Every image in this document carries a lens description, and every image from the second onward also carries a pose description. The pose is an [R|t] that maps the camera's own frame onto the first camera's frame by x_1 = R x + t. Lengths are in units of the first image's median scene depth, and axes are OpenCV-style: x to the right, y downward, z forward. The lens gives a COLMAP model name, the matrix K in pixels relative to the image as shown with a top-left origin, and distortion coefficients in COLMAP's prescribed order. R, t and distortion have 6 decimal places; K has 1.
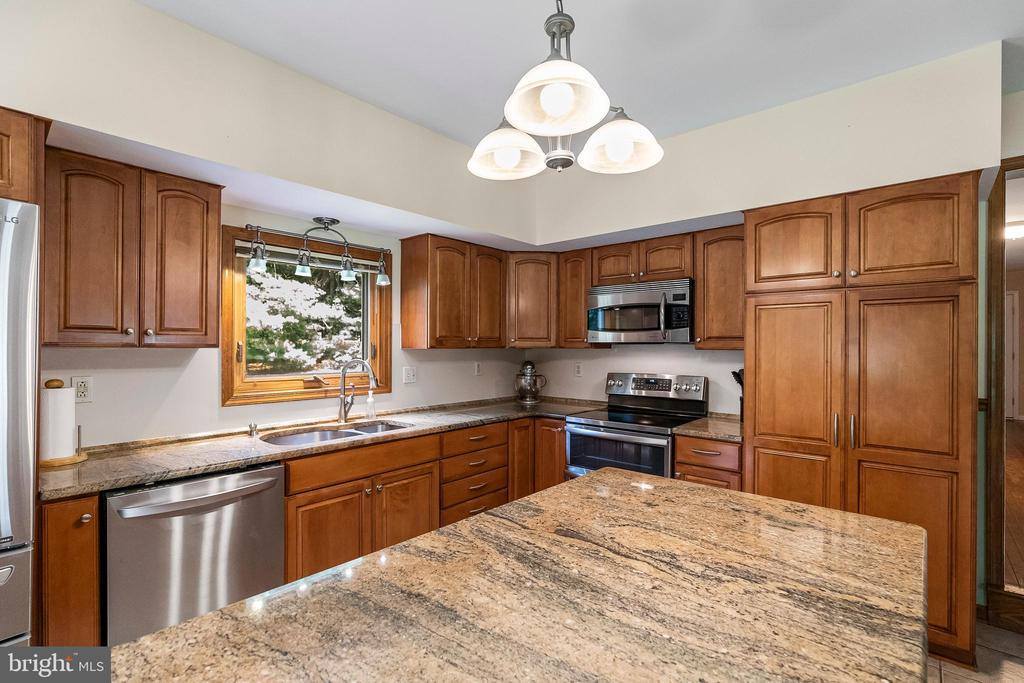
lens RADIAL K [[473.2, 0, 515.6], [0, 473.2, 344.1], [0, 0, 1]] dist [-0.008971, 0.004294]
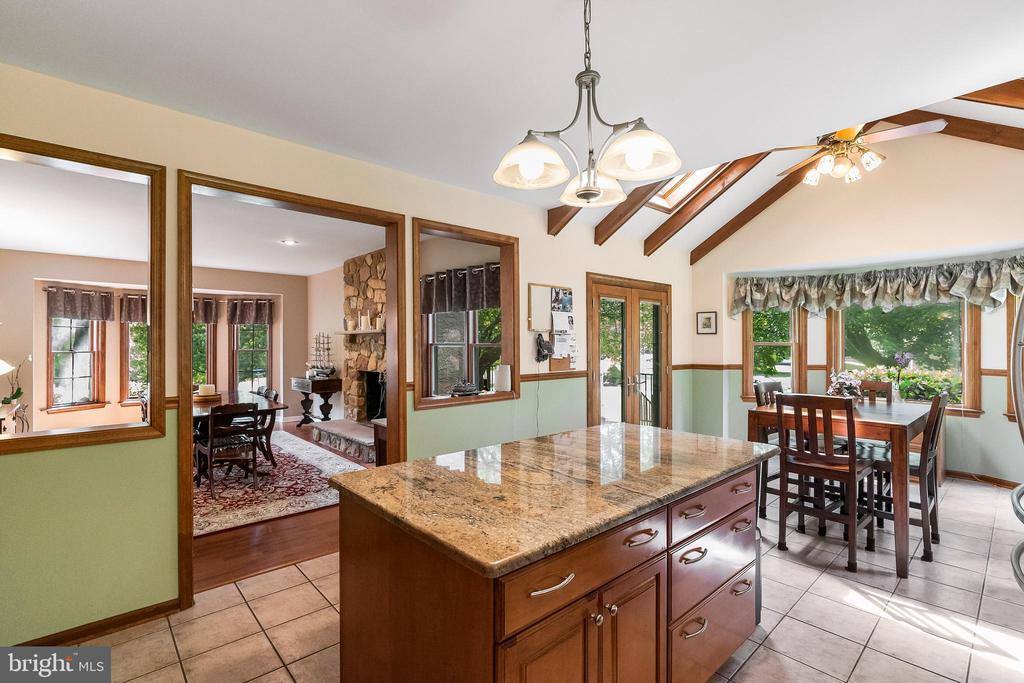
lens RADIAL K [[473.2, 0, 509.1], [0, 473.2, 344.5], [0, 0, 1]] dist [-0.008971, 0.004294]
pose [[-0.991867, 0.001341, 0.127274, 0.068452], [0.000574, 0.999981, -0.006068, 0.000383], [-0.127279, -0.005946, -0.991849, 1.082993]]
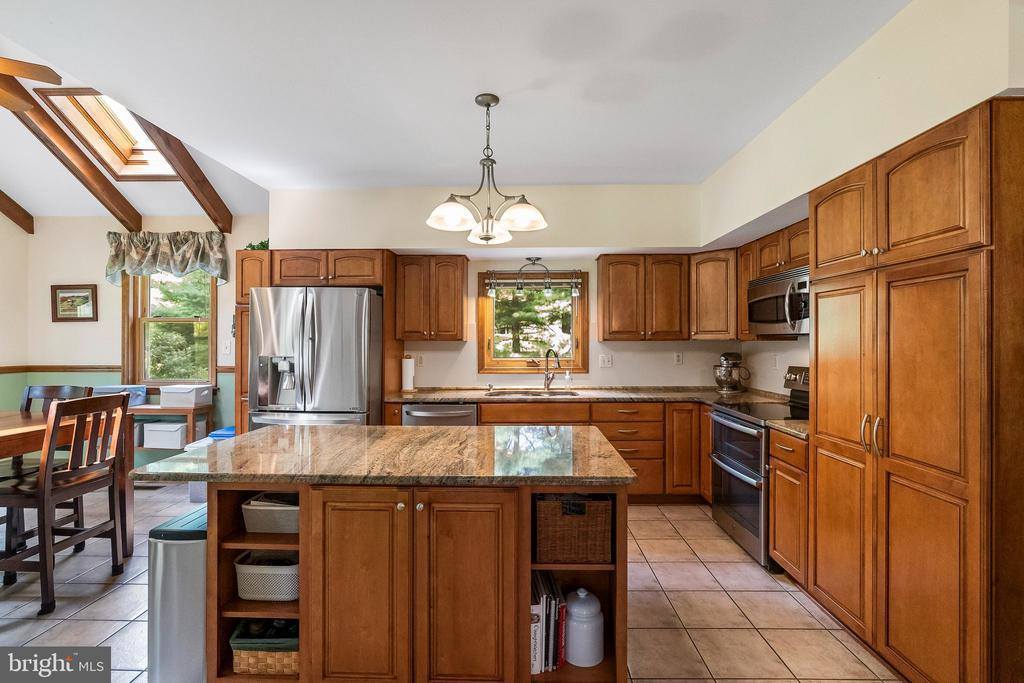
lens RADIAL K [[473.2, 0, 514.5], [0, 473.2, 339.7], [0, 0, 1]] dist [-0.008971, 0.004294]
pose [[0.639282, -0.005315, -0.768954, 0.764080], [0.007630, 0.999971, -0.000568, 0.004581], [0.768934, -0.005504, 0.639304, -0.042131]]
